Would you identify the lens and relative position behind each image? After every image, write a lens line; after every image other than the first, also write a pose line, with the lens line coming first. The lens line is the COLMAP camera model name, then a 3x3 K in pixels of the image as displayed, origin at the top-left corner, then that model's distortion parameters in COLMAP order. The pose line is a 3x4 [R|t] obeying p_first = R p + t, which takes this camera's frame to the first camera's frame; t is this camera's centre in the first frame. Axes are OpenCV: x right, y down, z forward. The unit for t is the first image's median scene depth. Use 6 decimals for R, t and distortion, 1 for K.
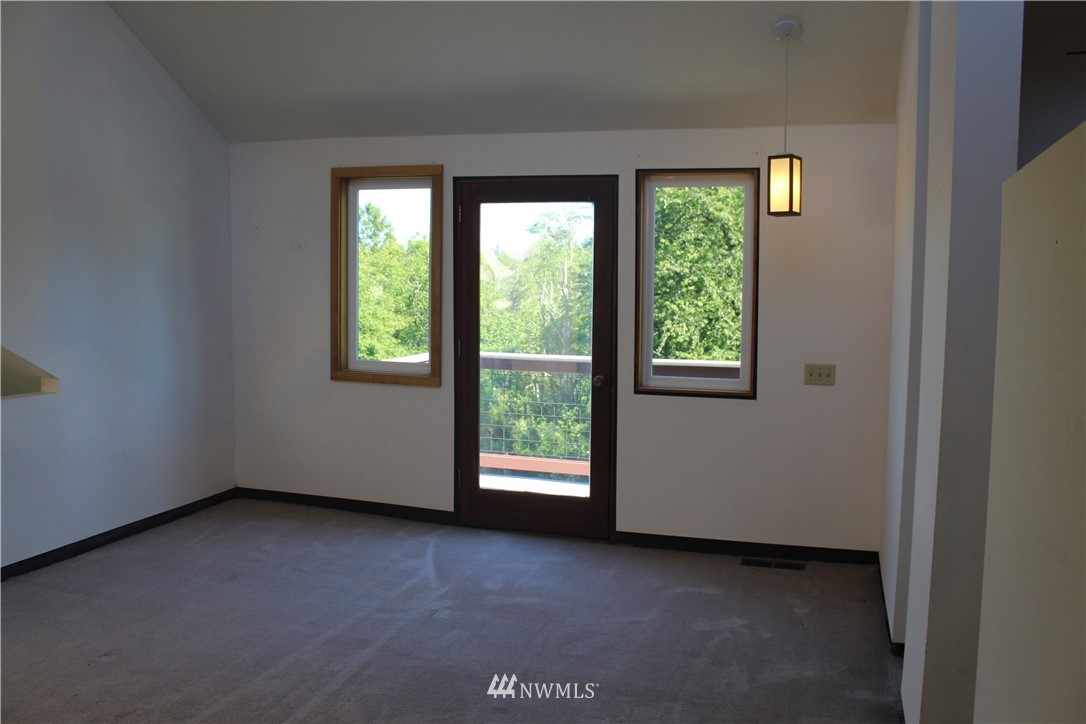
lens RADIAL K [[908.5, 0, 549.4], [0, 908.5, 366.9], [0, 0, 1]] dist [-0.163825, 0.144667]
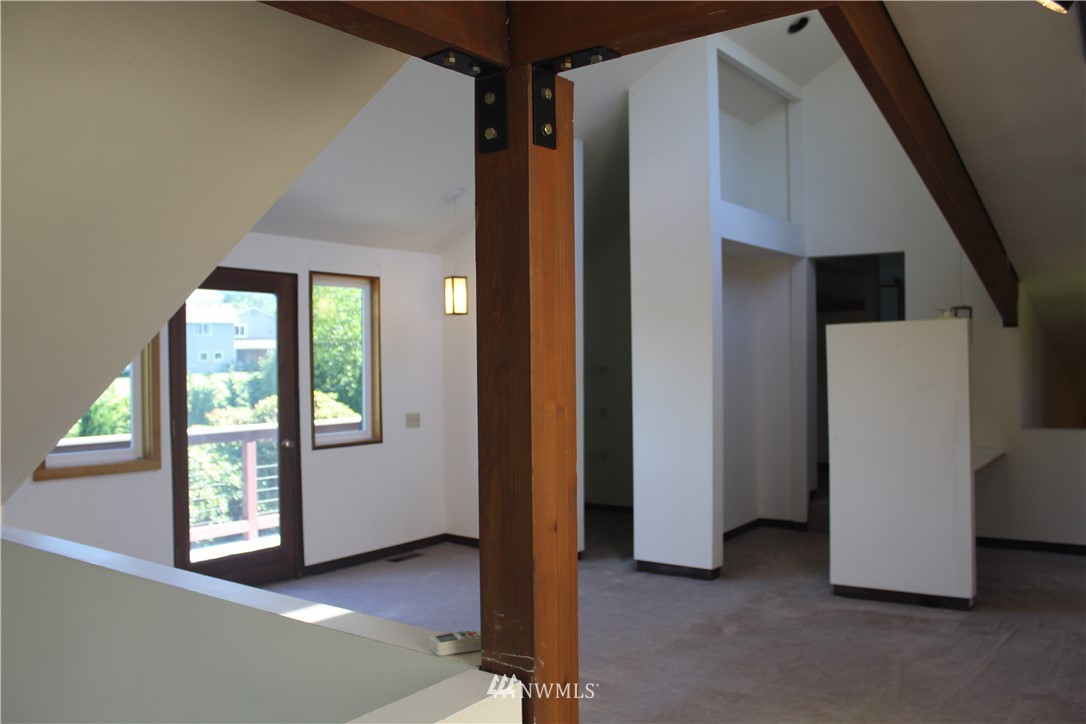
lens RADIAL K [[908.5, 0, 549.4], [0, 908.5, 366.9], [0, 0, 1]] dist [-0.163825, 0.144667]
pose [[0.306329, -0.023394, 0.951638, -0.962393], [0.101448, 0.994807, -0.008201, -0.040487], [-0.946504, 0.099054, 0.307112, 0.302378]]
